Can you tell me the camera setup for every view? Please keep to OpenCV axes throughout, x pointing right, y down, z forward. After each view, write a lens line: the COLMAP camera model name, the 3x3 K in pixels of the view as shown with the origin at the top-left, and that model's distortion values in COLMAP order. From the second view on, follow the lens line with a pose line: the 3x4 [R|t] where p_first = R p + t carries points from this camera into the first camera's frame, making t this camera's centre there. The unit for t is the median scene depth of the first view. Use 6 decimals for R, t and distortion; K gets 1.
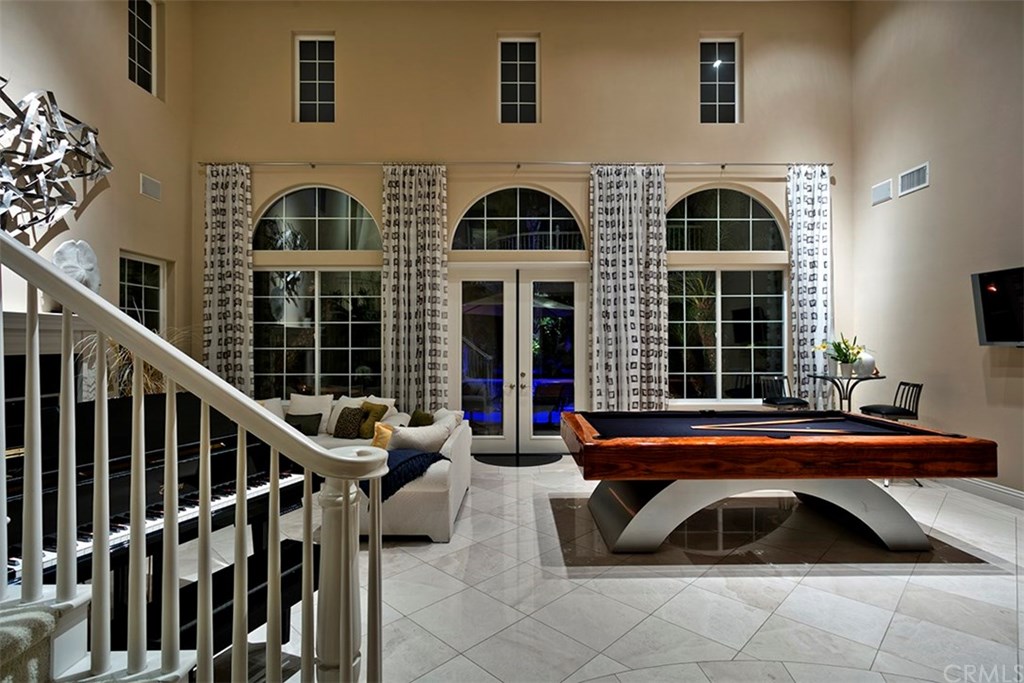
lens RADIAL K [[494.8, 0, 512.0], [0, 494.8, 341.5], [0, 0, 1]] dist [0.001845, 0.001061]
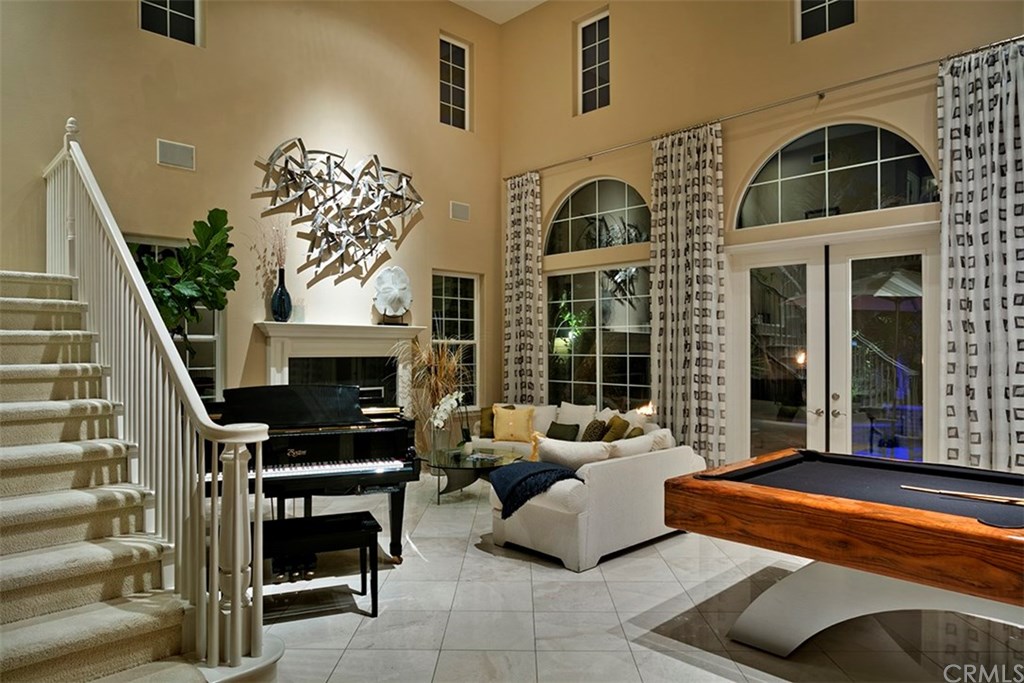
lens RADIAL K [[632.2, 0, 514.7], [0, 632.2, 350.6], [0, 0, 1]] dist [0.003067, 0.004978]
pose [[0.699747, 0.006469, -0.714362, 0.356839], [-0.004051, 0.999979, 0.005087, 0.000065], [0.714380, -0.000666, 0.699758, 0.070033]]
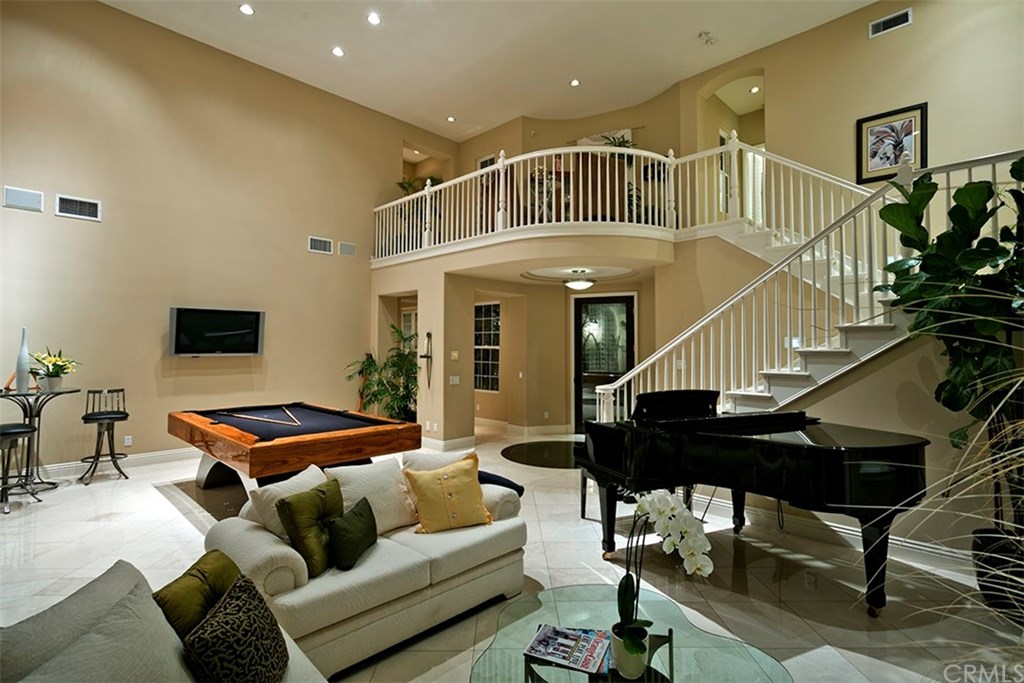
lens RADIAL K [[494.8, 0, 512.0], [0, 494.8, 341.5], [0, 0, 1]] dist [0.001845, 0.001061]
pose [[-0.706070, 0.009803, 0.708074, -0.580417], [-0.003119, 0.999851, -0.016953, -0.011104], [-0.708135, -0.014179, -0.705934, 0.967057]]
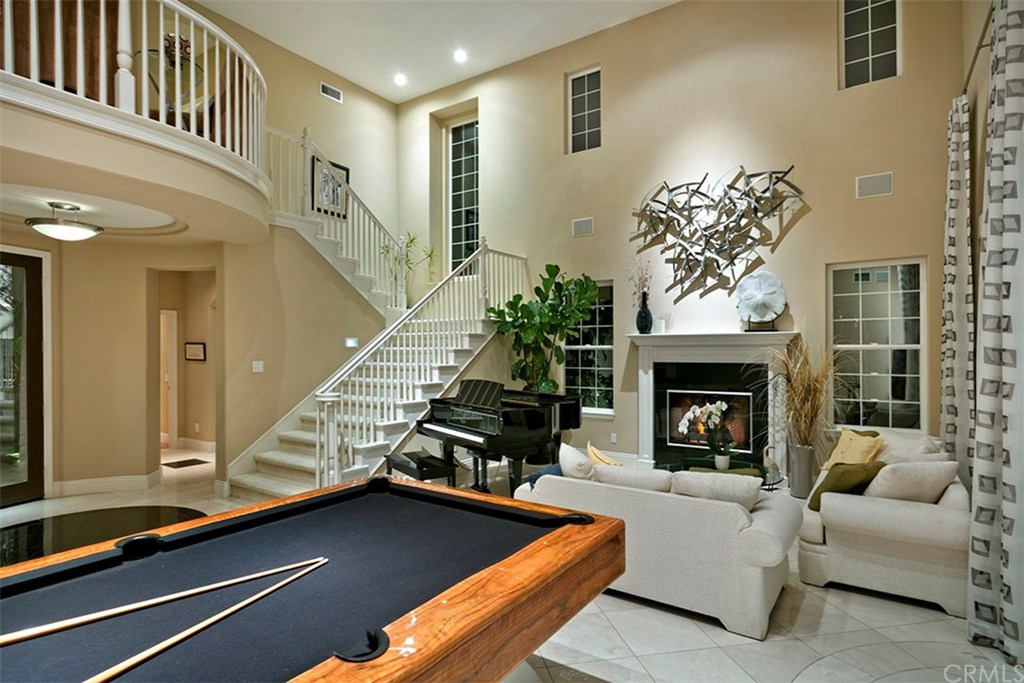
lens RADIAL K [[554.2, 0, 525.0], [0, 554.2, 342.0], [0, 0, 1]] dist [0.020206, -0.001245]
pose [[-0.545606, -0.007903, -0.838004, 0.443686], [0.004653, 0.999912, -0.012459, -0.010239], [0.838029, -0.010697, -0.545521, 0.925515]]
